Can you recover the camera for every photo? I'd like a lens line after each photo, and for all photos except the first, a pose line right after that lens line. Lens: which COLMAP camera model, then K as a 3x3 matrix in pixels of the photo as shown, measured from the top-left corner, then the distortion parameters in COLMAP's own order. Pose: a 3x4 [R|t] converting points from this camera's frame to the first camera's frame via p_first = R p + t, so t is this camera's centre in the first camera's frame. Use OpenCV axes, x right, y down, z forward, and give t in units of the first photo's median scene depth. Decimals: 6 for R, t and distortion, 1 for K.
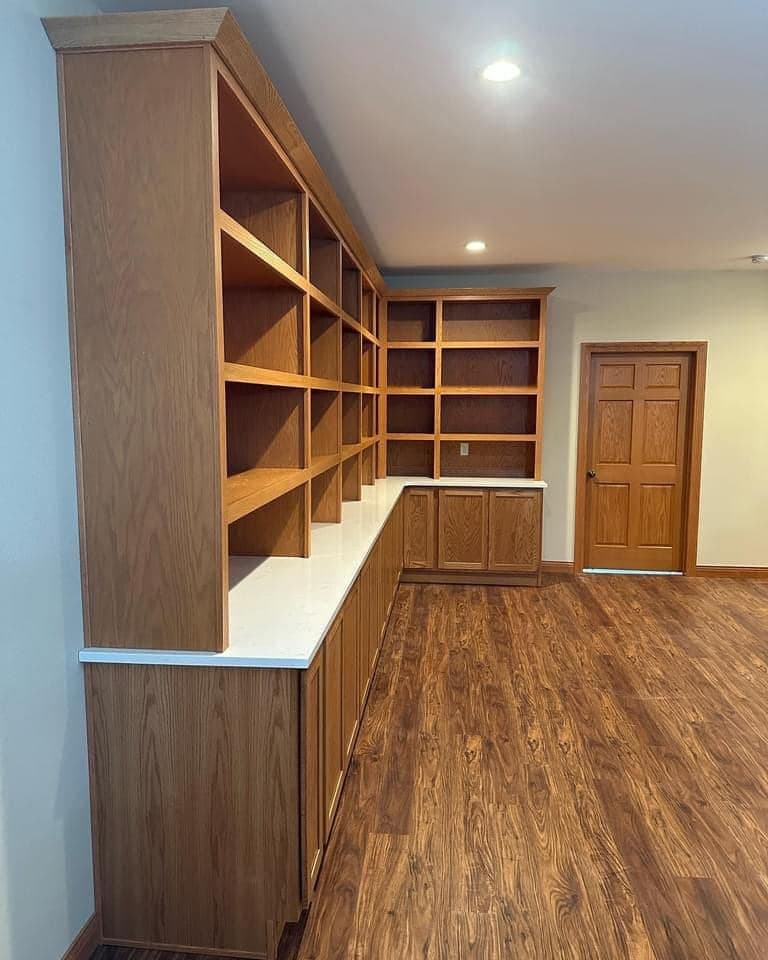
lens RADIAL K [[714.0, 0, 384.0], [0, 714.0, 480.0], [0, 0, 1]] dist [0.073645, -0.001379]
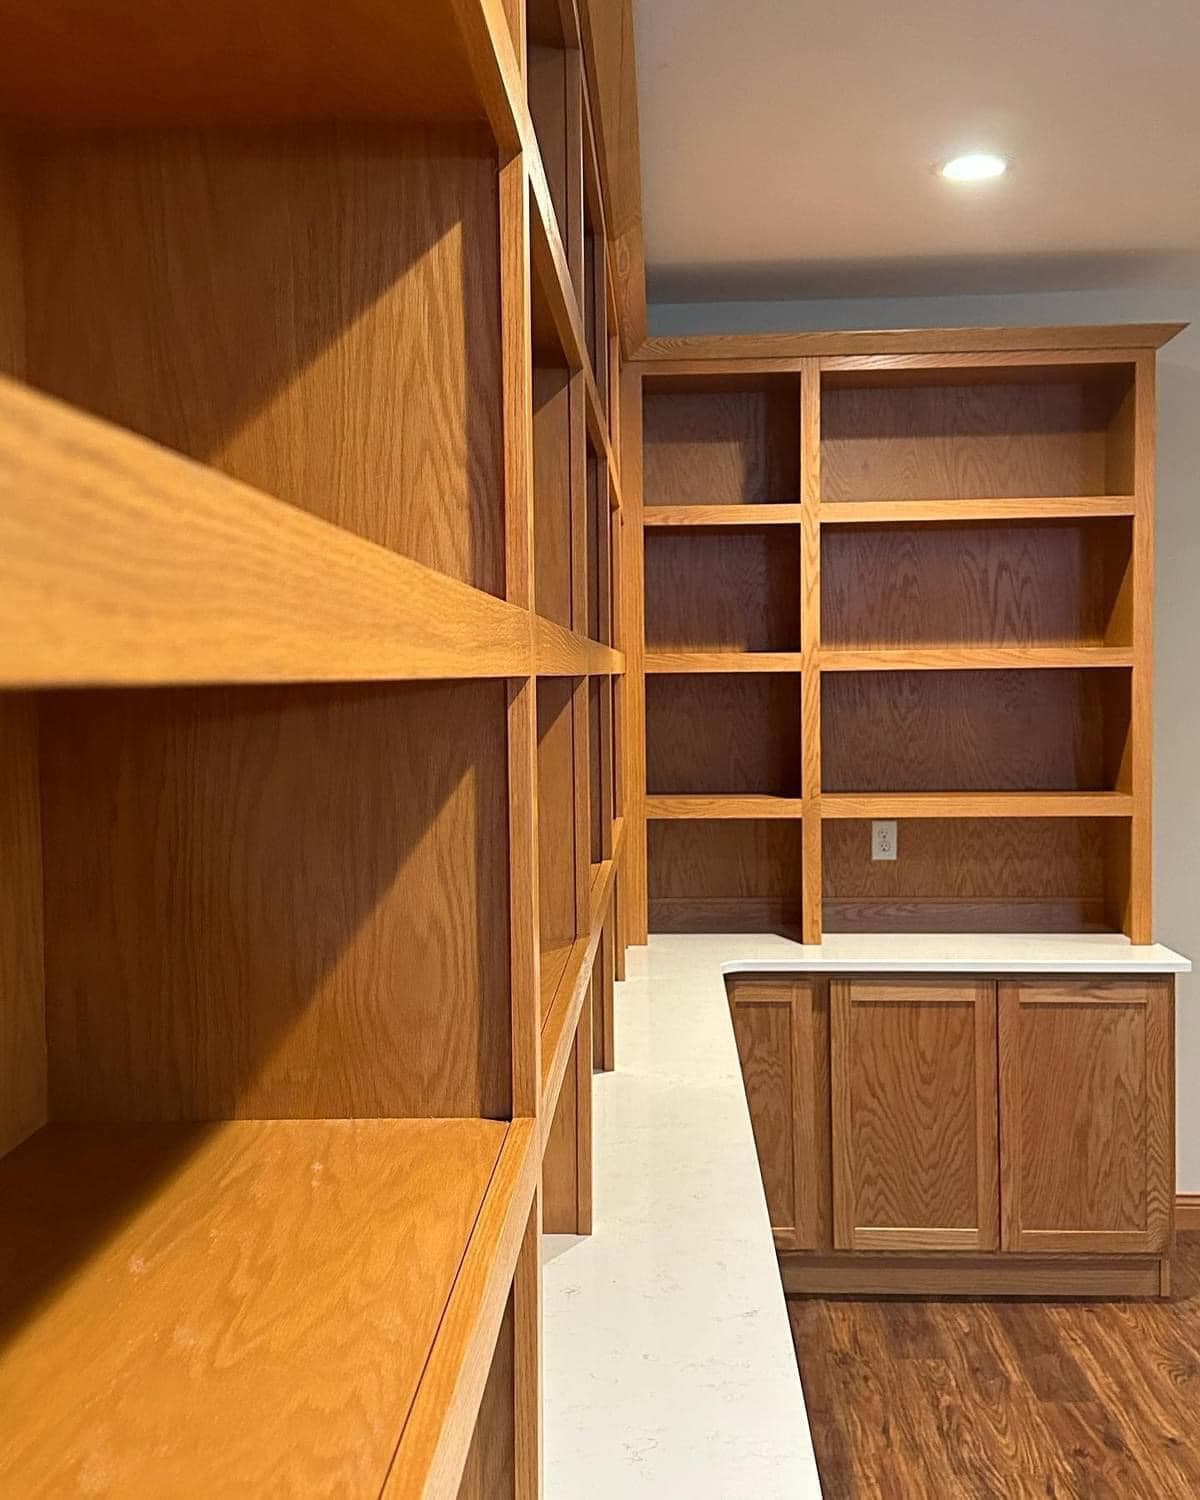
lens RADIAL K [[1677.2, 0, 544.8], [0, 1677.2, 746.3], [0, 0, 1]] dist [0.021515, 0.005712]
pose [[0.999682, -0.018238, 0.017441, -0.053949], [0.019396, 0.997449, -0.068700, -0.040017], [-0.016144, 0.069016, 0.997485, 0.284834]]
